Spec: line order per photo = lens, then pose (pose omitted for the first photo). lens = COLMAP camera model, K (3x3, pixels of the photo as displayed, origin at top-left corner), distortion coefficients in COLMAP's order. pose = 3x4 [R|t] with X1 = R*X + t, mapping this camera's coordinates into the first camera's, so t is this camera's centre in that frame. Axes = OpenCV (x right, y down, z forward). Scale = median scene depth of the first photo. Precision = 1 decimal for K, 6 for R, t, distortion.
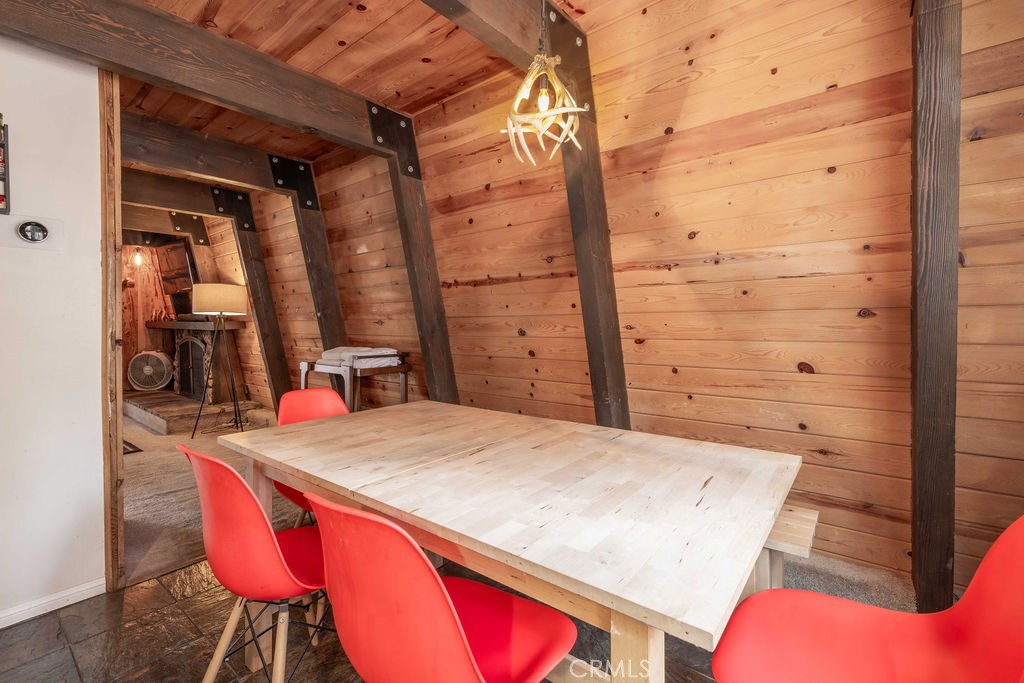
lens RADIAL K [[432.6, 0, 497.2], [0, 432.6, 325.2], [0, 0, 1]] dist [-0.000587, 0.000097]
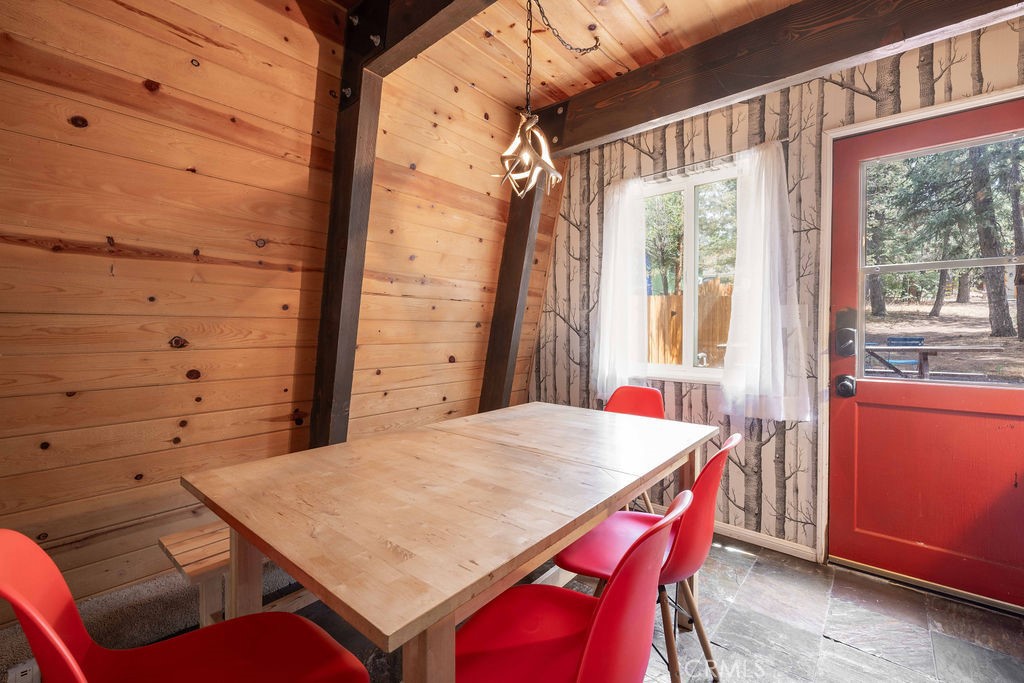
lens RADIAL K [[432.6, 0, 516.2], [0, 432.6, 334.7], [0, 0, 1]] dist [-0.000587, 0.000097]
pose [[0.025508, -0.002889, 0.999670, -0.690057], [0.002058, 0.999994, 0.002837, 0.005650], [-0.999673, 0.001985, 0.025513, 0.612993]]
